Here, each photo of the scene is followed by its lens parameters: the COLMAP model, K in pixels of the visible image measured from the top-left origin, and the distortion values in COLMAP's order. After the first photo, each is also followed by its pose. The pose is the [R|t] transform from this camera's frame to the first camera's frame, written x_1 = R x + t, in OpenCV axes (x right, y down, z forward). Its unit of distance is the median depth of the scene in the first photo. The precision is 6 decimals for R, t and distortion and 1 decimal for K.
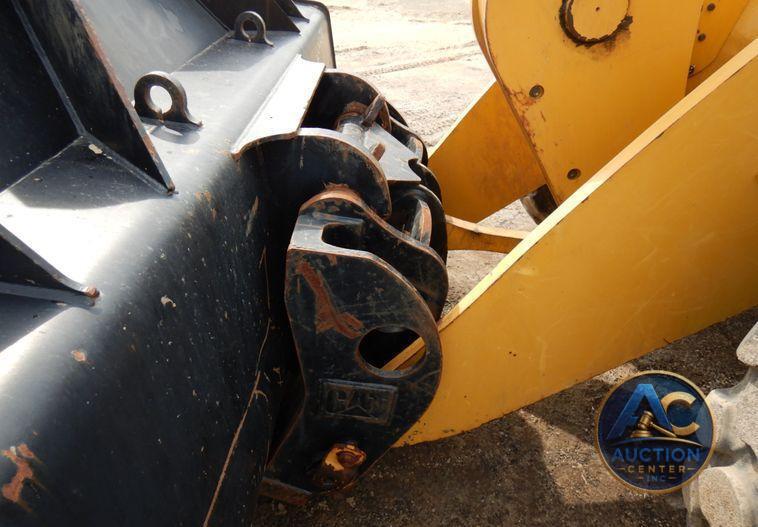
lens RADIAL K [[531.0, 0, 368.7], [0, 531.0, 277.1], [0, 0, 1]] dist [0.011138, -0.011907]
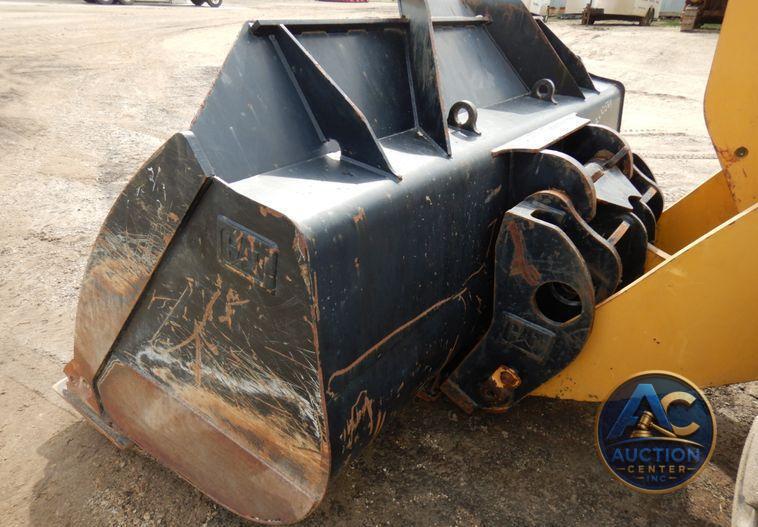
lens RADIAL K [[531.0, 0, 368.7], [0, 531.0, 277.1], [0, 0, 1]] dist [0.011138, -0.011907]
pose [[0.833793, 0.262624, -0.485611, 0.285700], [-0.322104, 0.945792, -0.041556, 0.285277], [0.448374, 0.191066, 0.873186, -0.468624]]
